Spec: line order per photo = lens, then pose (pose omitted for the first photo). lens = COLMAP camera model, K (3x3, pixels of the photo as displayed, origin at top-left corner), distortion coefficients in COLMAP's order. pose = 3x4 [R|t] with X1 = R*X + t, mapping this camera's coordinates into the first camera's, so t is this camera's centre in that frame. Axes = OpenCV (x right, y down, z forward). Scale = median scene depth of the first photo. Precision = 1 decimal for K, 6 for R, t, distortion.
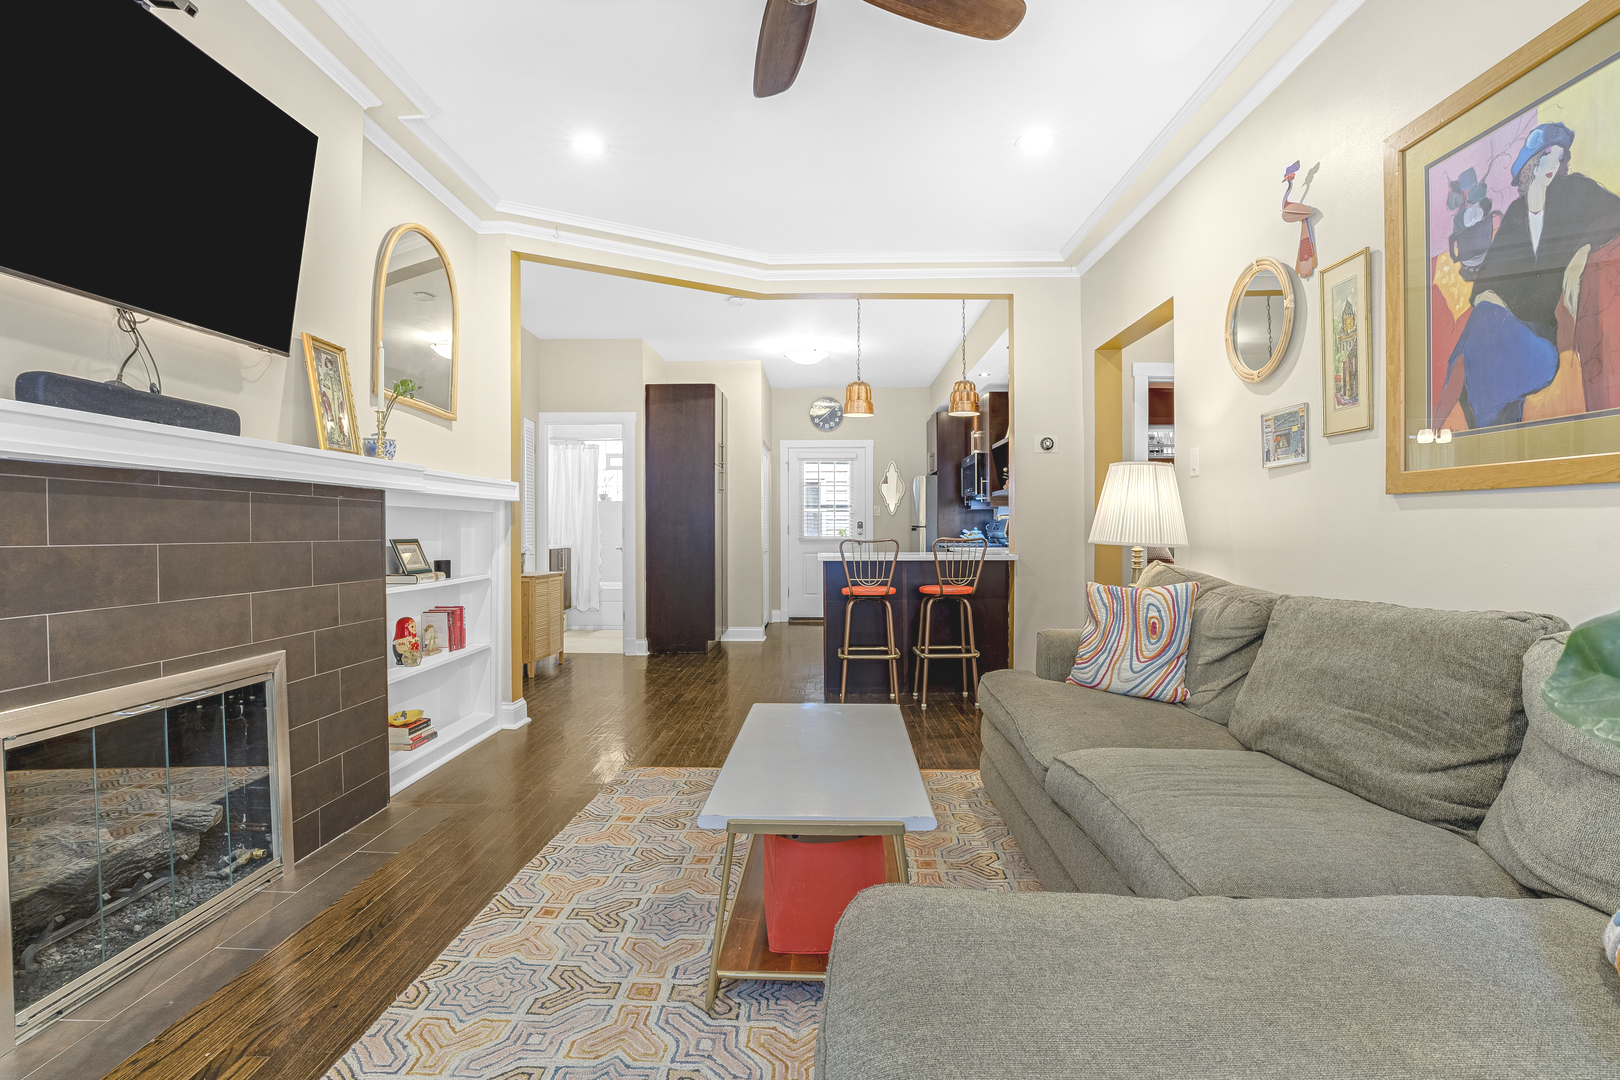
lens RADIAL K [[773.4, 0, 810.0], [0, 773.4, 540.0], [0, 0, 1]] dist [-0.072358, 0.029260]
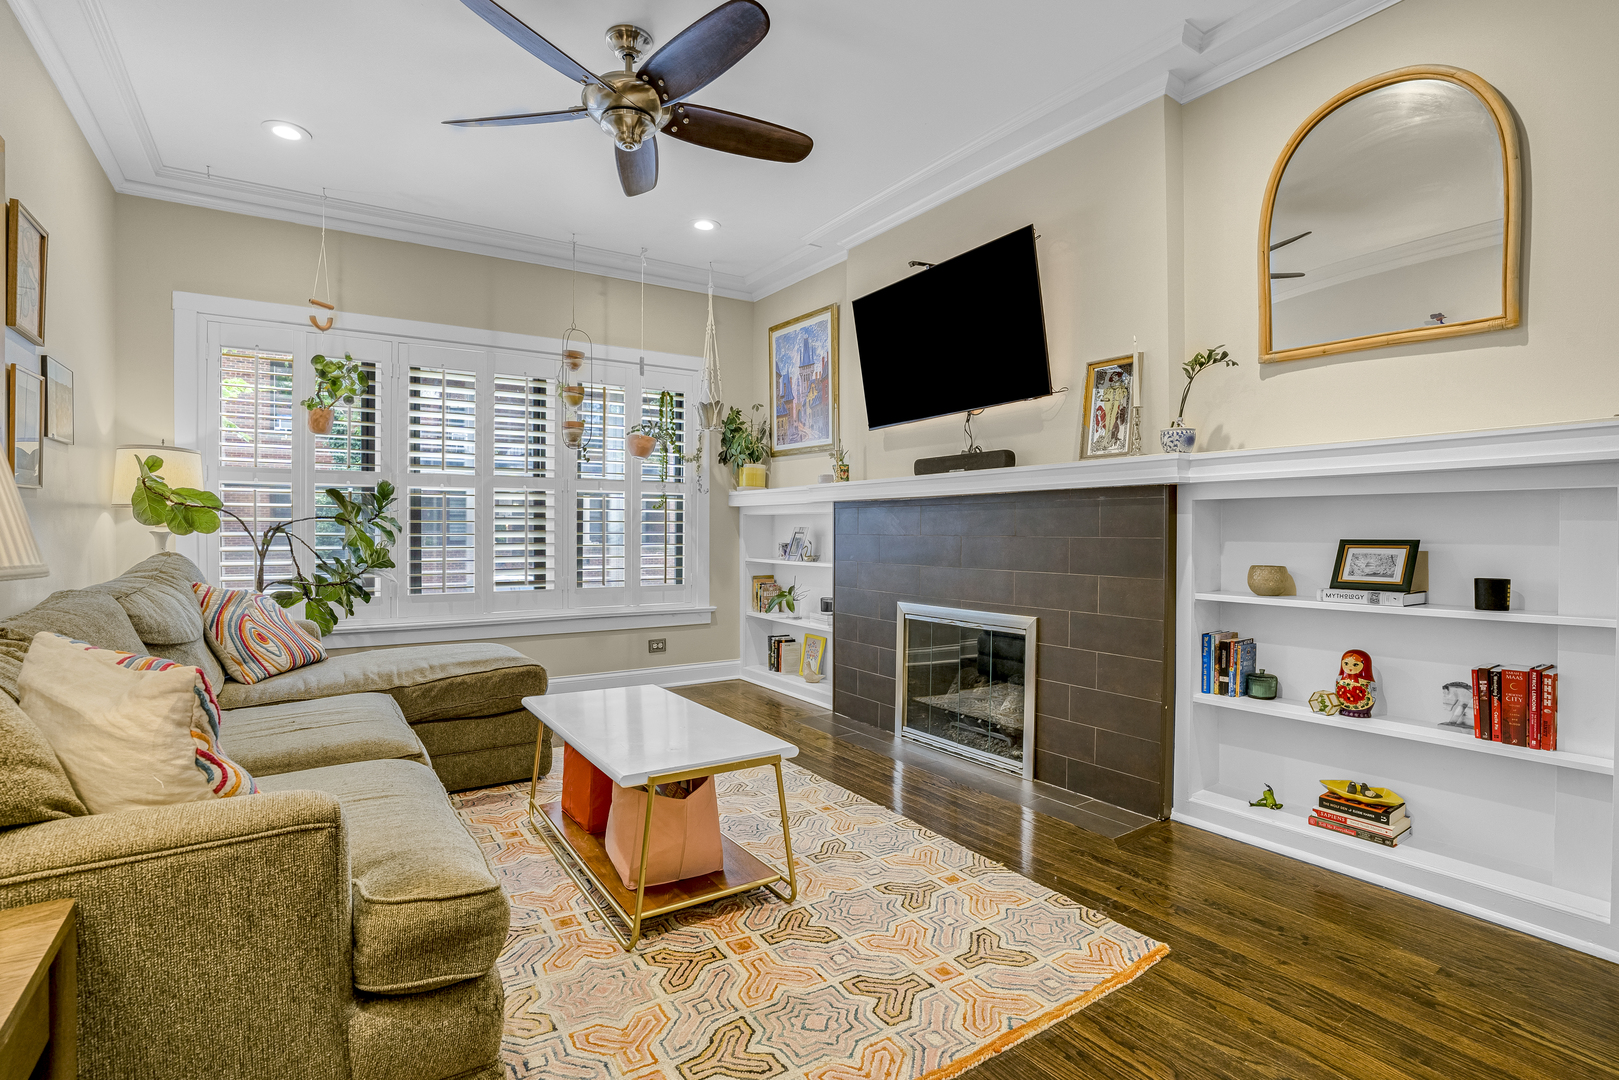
lens RADIAL K [[776.8, 0, 809.5], [0, 776.8, 540.0], [0, 0, 1]] dist [-0.044668, 0.000821]
pose [[-0.819398, 0.006868, -0.573184, 0.423649], [-0.005735, 0.999780, 0.020179, -0.018281], [0.573196, 0.019822, -0.819178, 1.883239]]
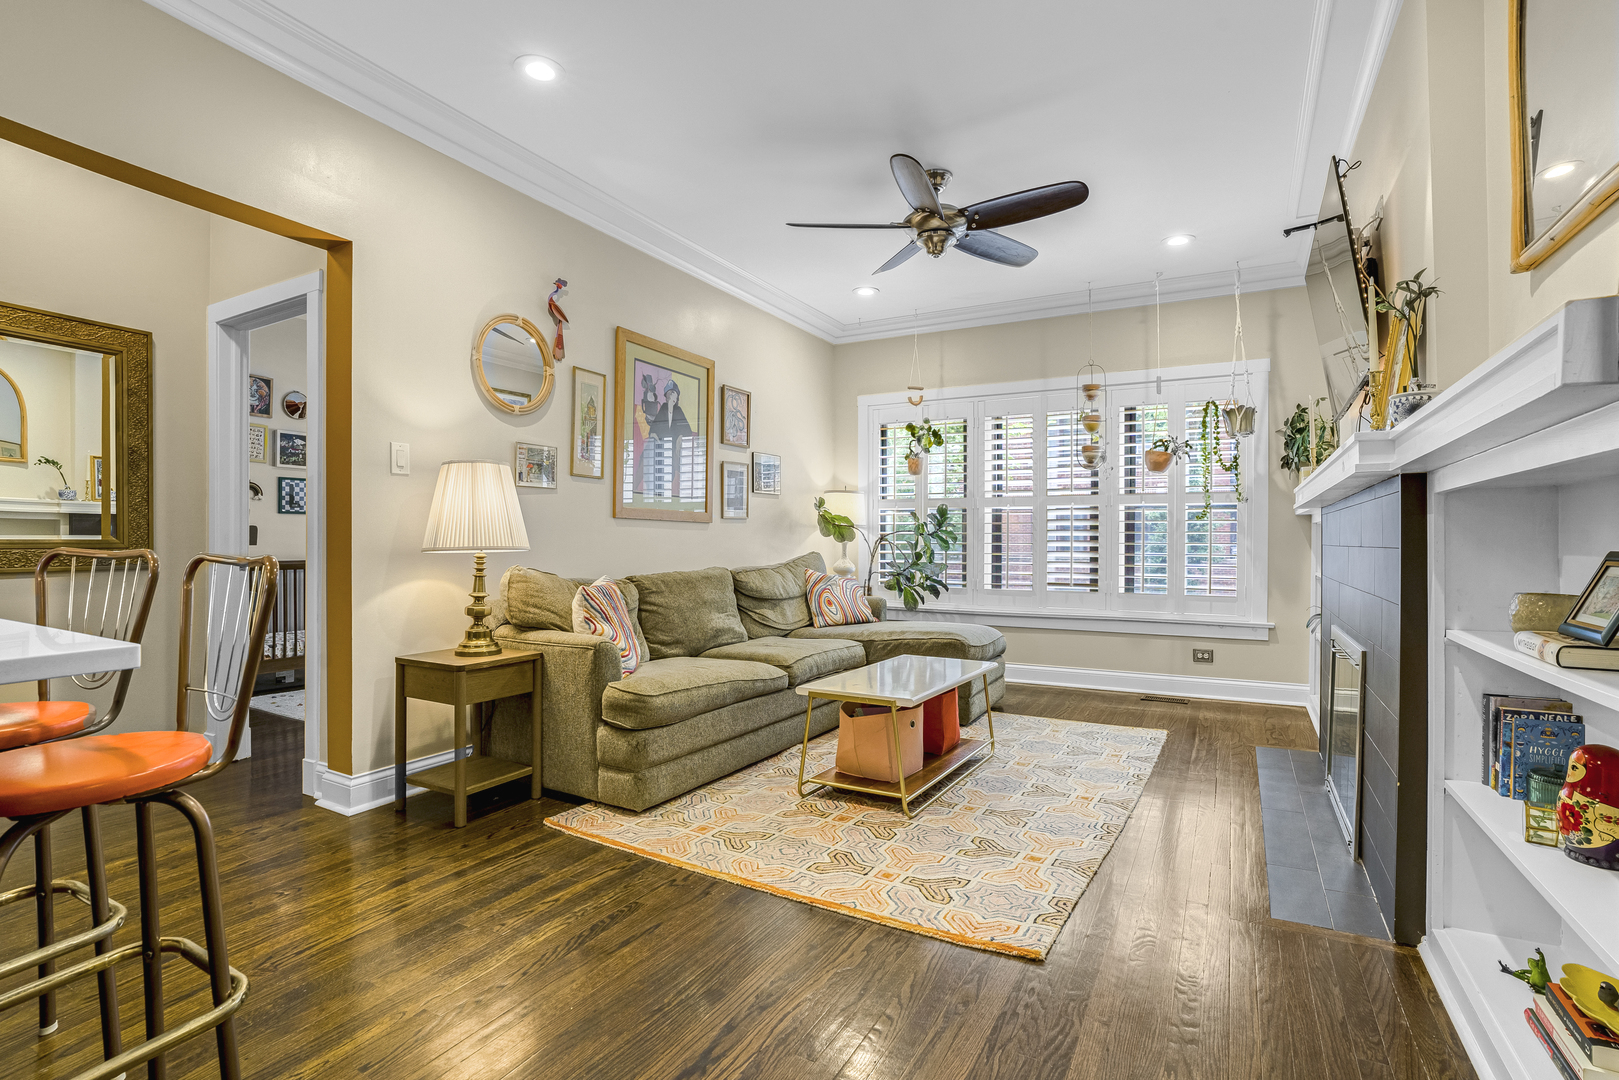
lens RADIAL K [[772.9, 0, 809.5], [0, 772.9, 540.0], [0, 0, 1]] dist [-0.072358, 0.029260]
pose [[-0.879478, -0.002165, 0.475934, -0.512524], [0.000738, 0.999982, 0.005913, -0.014190], [-0.475939, 0.005552, -0.879461, 2.263475]]
